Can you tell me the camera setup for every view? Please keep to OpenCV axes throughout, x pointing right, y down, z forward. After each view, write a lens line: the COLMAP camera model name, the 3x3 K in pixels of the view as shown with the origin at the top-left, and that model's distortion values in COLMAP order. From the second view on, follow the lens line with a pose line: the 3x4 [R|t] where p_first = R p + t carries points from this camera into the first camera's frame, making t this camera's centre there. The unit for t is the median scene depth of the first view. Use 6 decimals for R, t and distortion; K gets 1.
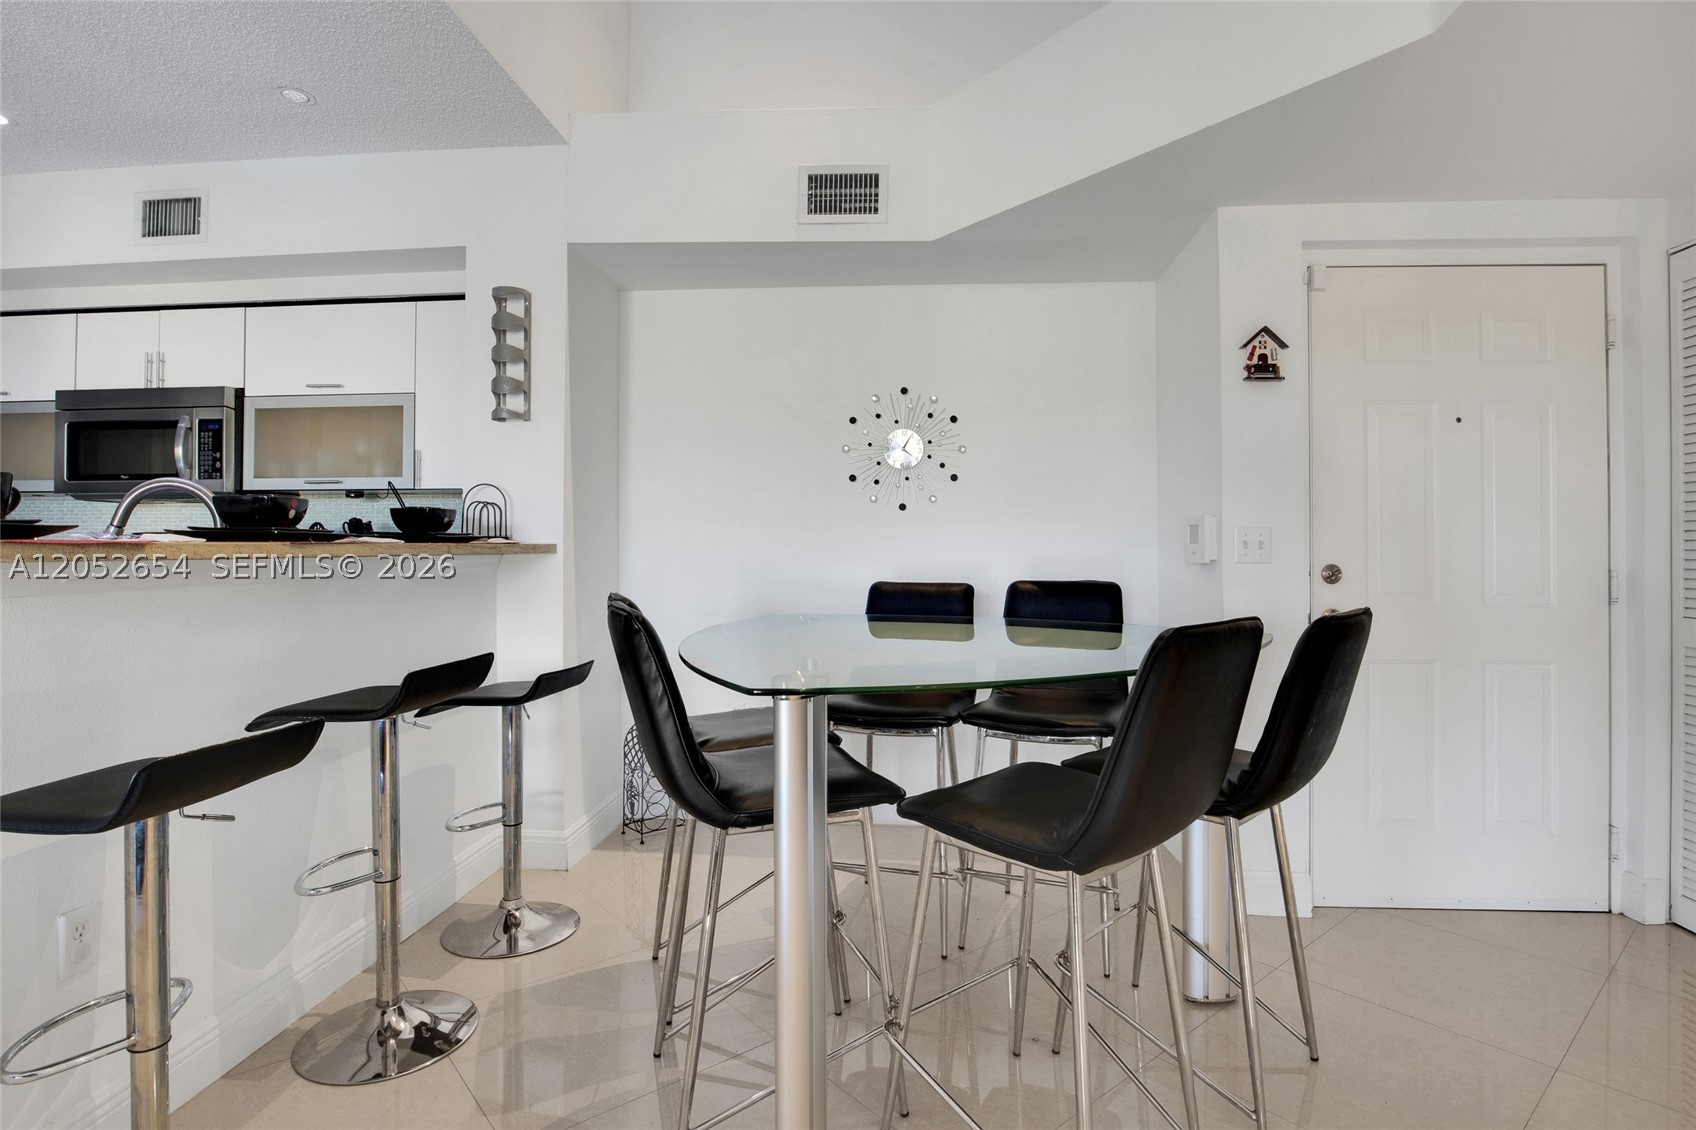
lens RADIAL K [[841.0, 0, 852.6], [0, 841.0, 542.0], [0, 0, 1]] dist [-0.030229, 0.001735]
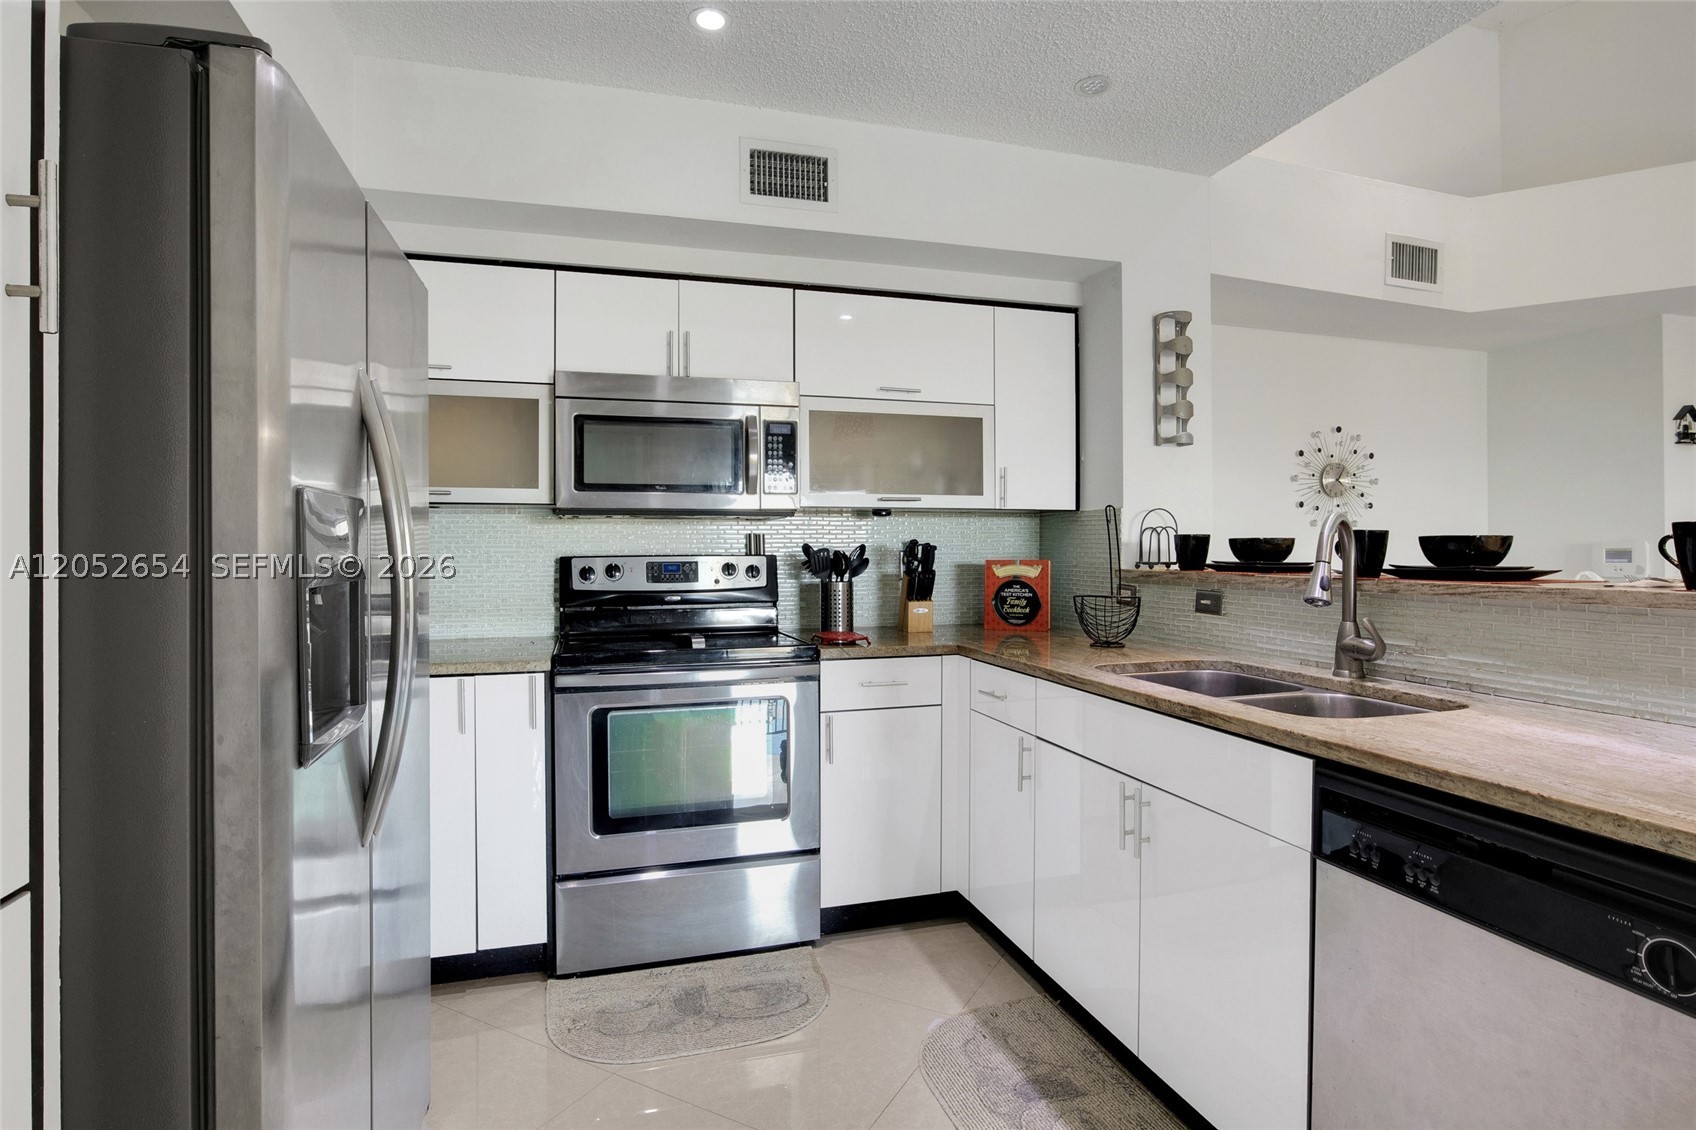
lens RADIAL K [[884.5, 0, 863.5], [0, 884.5, 544.9], [0, 0, 1]] dist [-0.021385, 0.005094]
pose [[0.926711, -0.001860, 0.375771, -1.091415], [-0.000415, 0.999982, 0.005972, -0.031756], [-0.375776, -0.005690, 0.926693, 0.153922]]
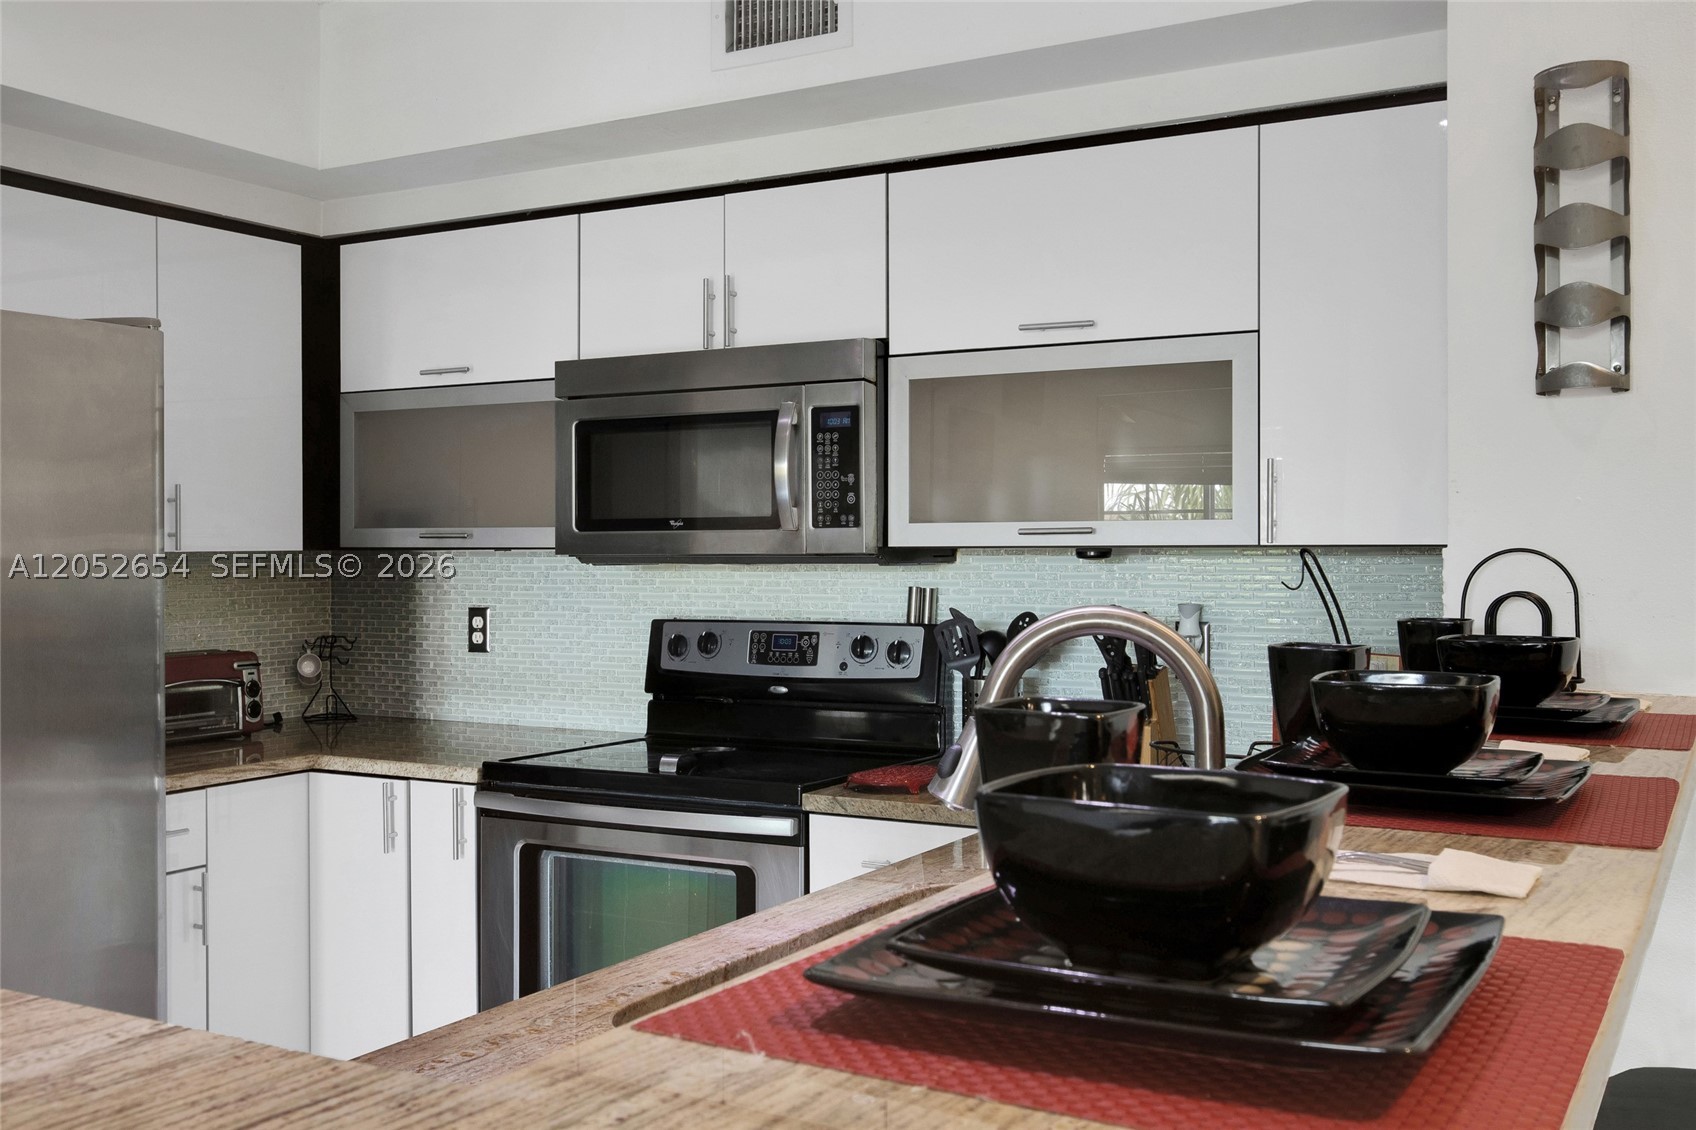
lens RADIAL K [[1613.9, 0, 852.2], [0, 1613.9, 555.7], [0, 0, 1]] dist [0.010900, 0.000000]
pose [[0.906480, -0.001483, -0.422246, -0.379544], [0.004317, 0.999974, 0.005756, -0.068375], [0.422226, -0.007041, 0.906463, 0.132174]]
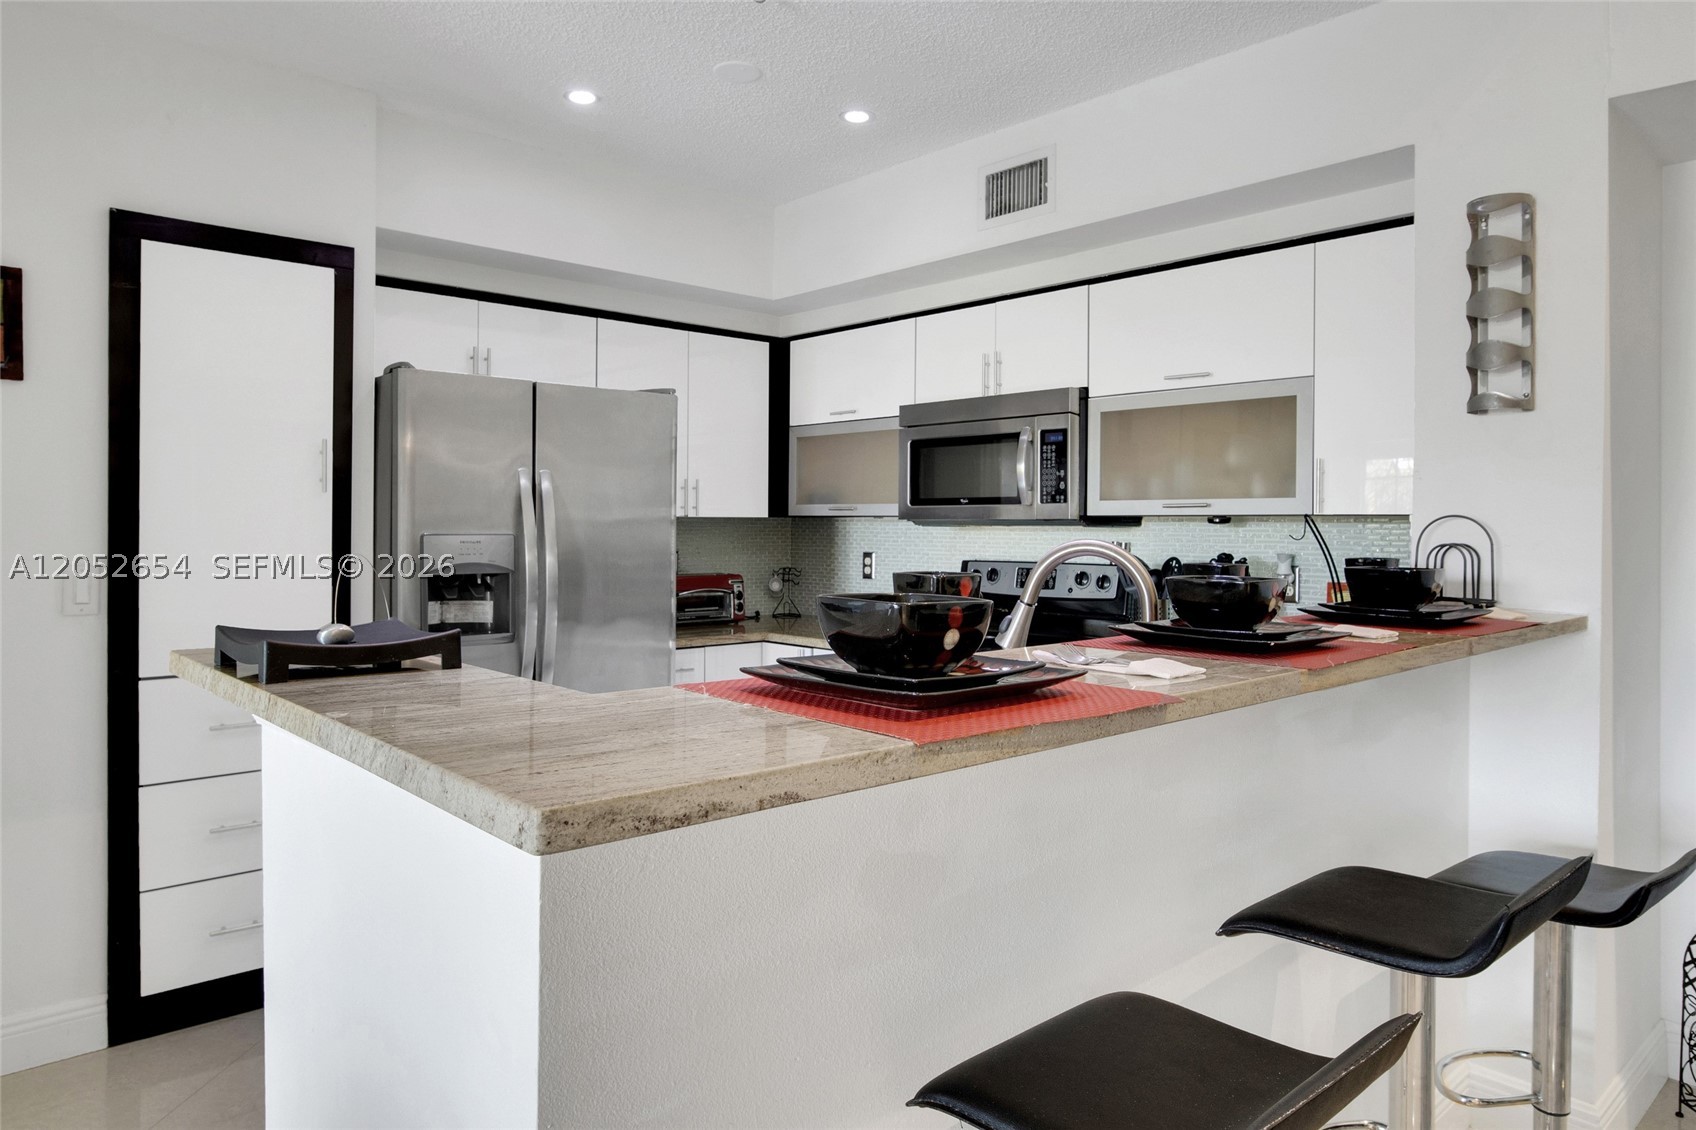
lens RADIAL K [[1096.0, 0, 860.4], [0, 1096.0, 524.3], [0, 0, 1]] dist [0.001877, -0.005523]
pose [[0.734501, 0.002836, -0.678601, -0.196876], [-0.003671, 0.999993, 0.000205, -0.058142], [0.678597, 0.002341, 0.734507, 0.085365]]
